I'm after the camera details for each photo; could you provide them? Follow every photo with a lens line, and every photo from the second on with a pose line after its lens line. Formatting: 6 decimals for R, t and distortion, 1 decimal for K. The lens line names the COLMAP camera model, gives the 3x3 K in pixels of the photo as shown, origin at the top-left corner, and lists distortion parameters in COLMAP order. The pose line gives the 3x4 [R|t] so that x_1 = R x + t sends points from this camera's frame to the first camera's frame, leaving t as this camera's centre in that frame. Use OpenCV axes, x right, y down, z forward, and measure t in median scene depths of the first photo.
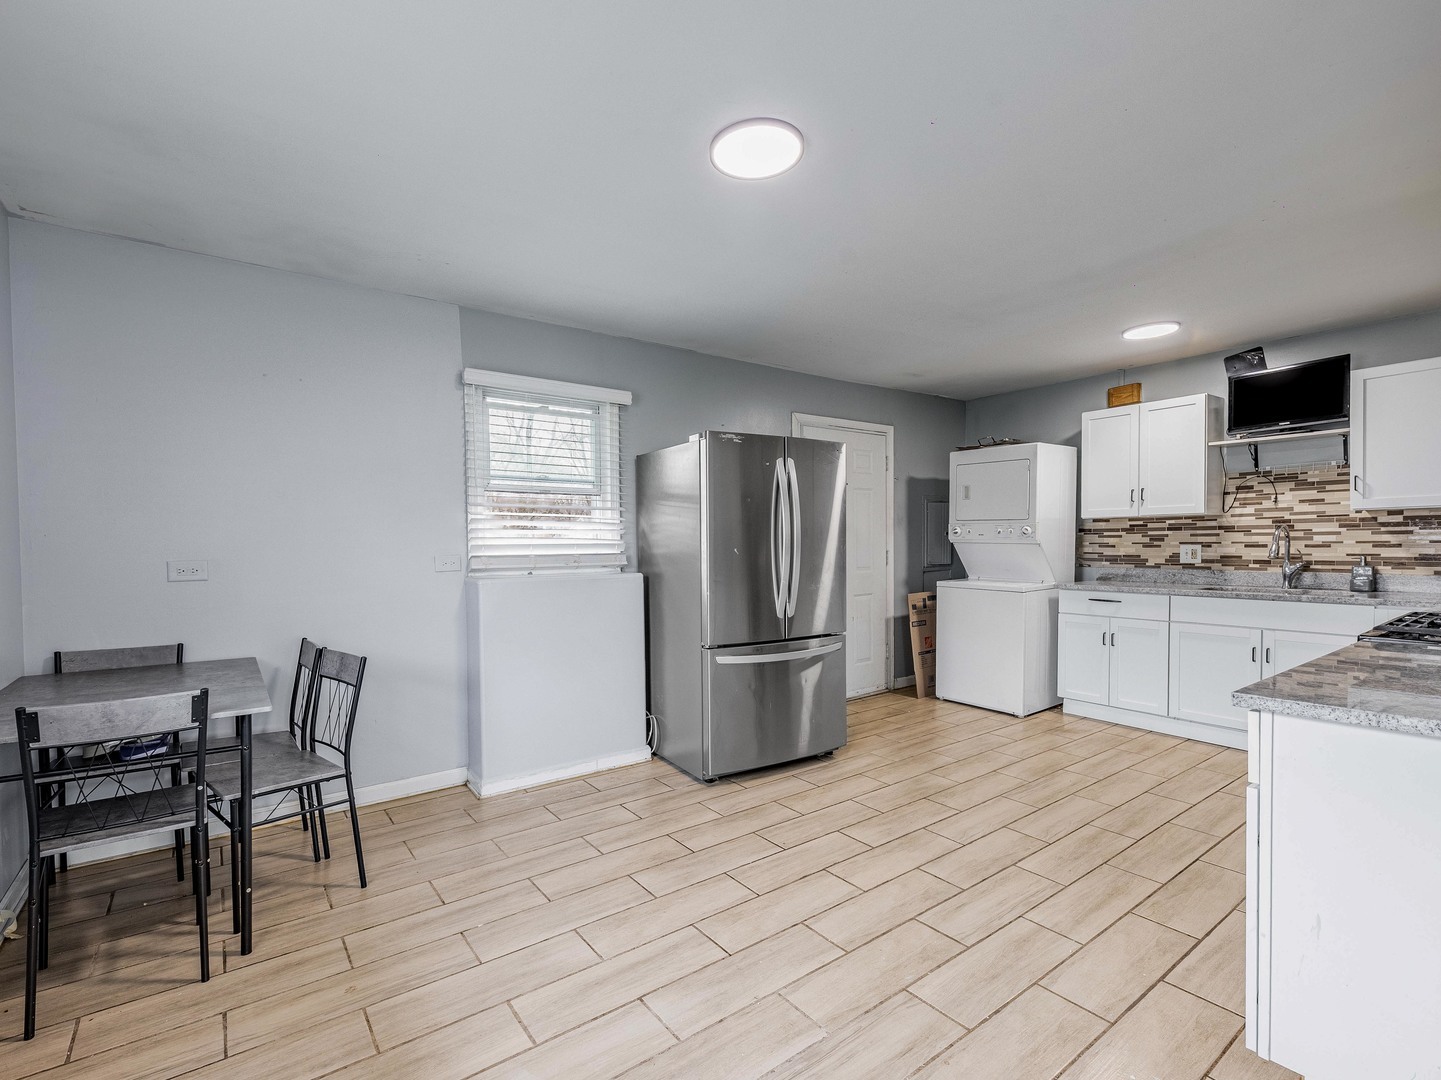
lens RADIAL K [[680.3, 0, 717.4], [0, 680.3, 549.8], [0, 0, 1]] dist [0.004345, -0.000650]
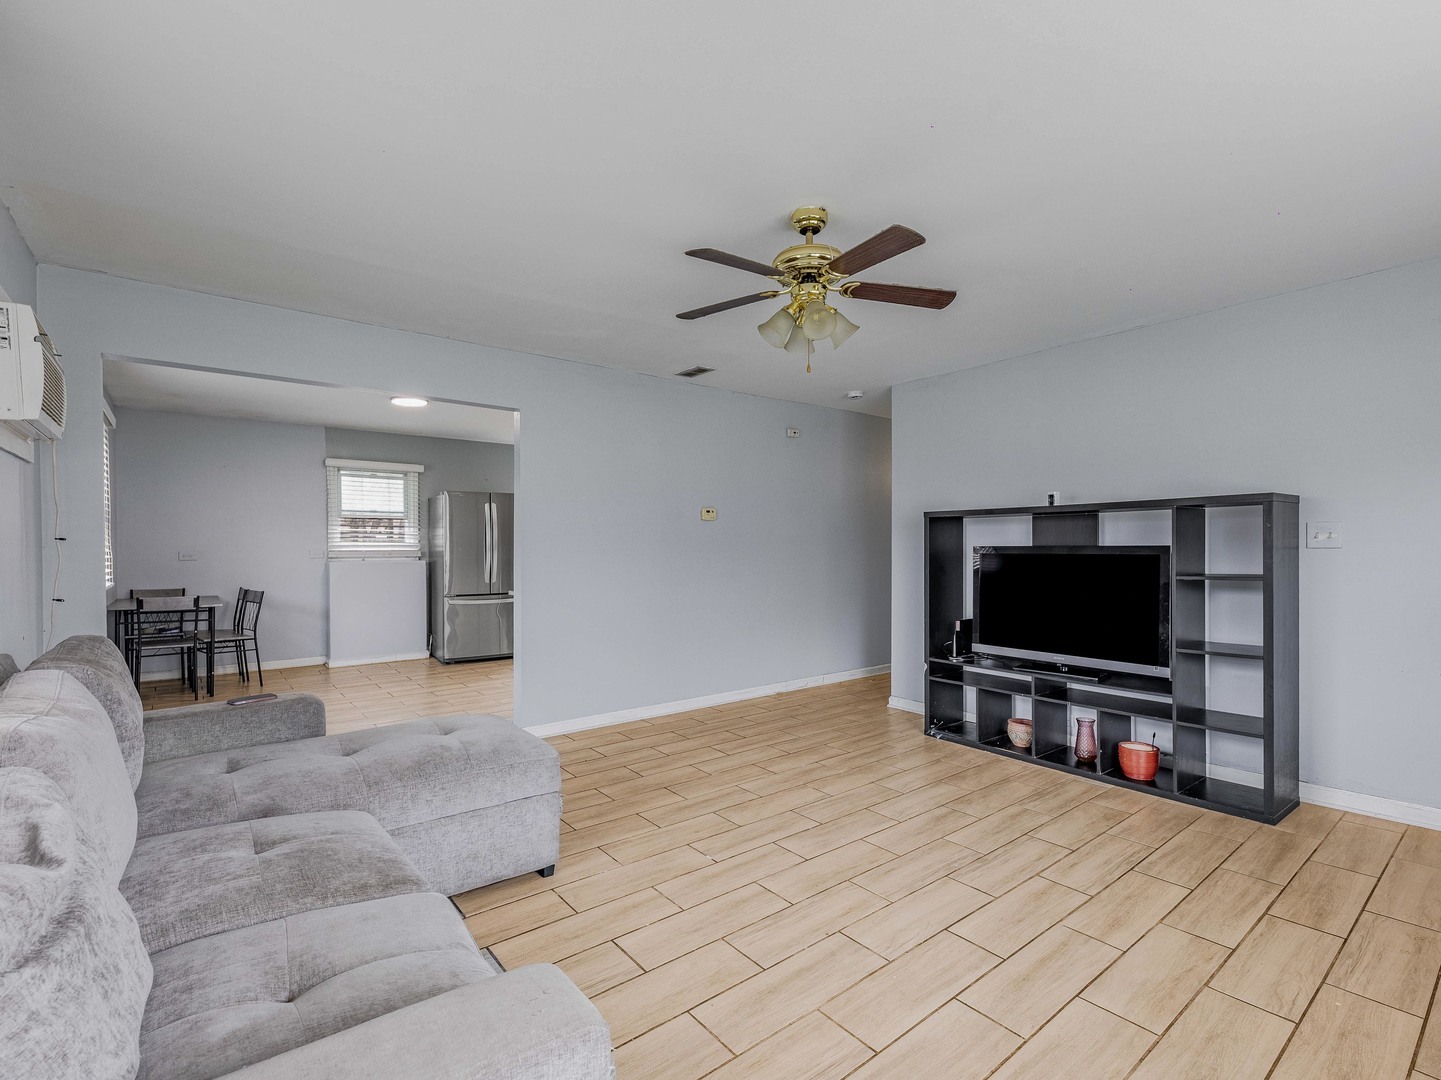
lens RADIAL K [[680.3, 0, 725.8], [0, 680.3, 542.5], [0, 0, 1]] dist [0.004345, -0.000650]
pose [[0.999188, 0.011725, 0.038539, 0.732494], [-0.011273, 0.999865, -0.011913, -0.004773], [-0.038674, 0.011469, 0.999186, -1.058742]]
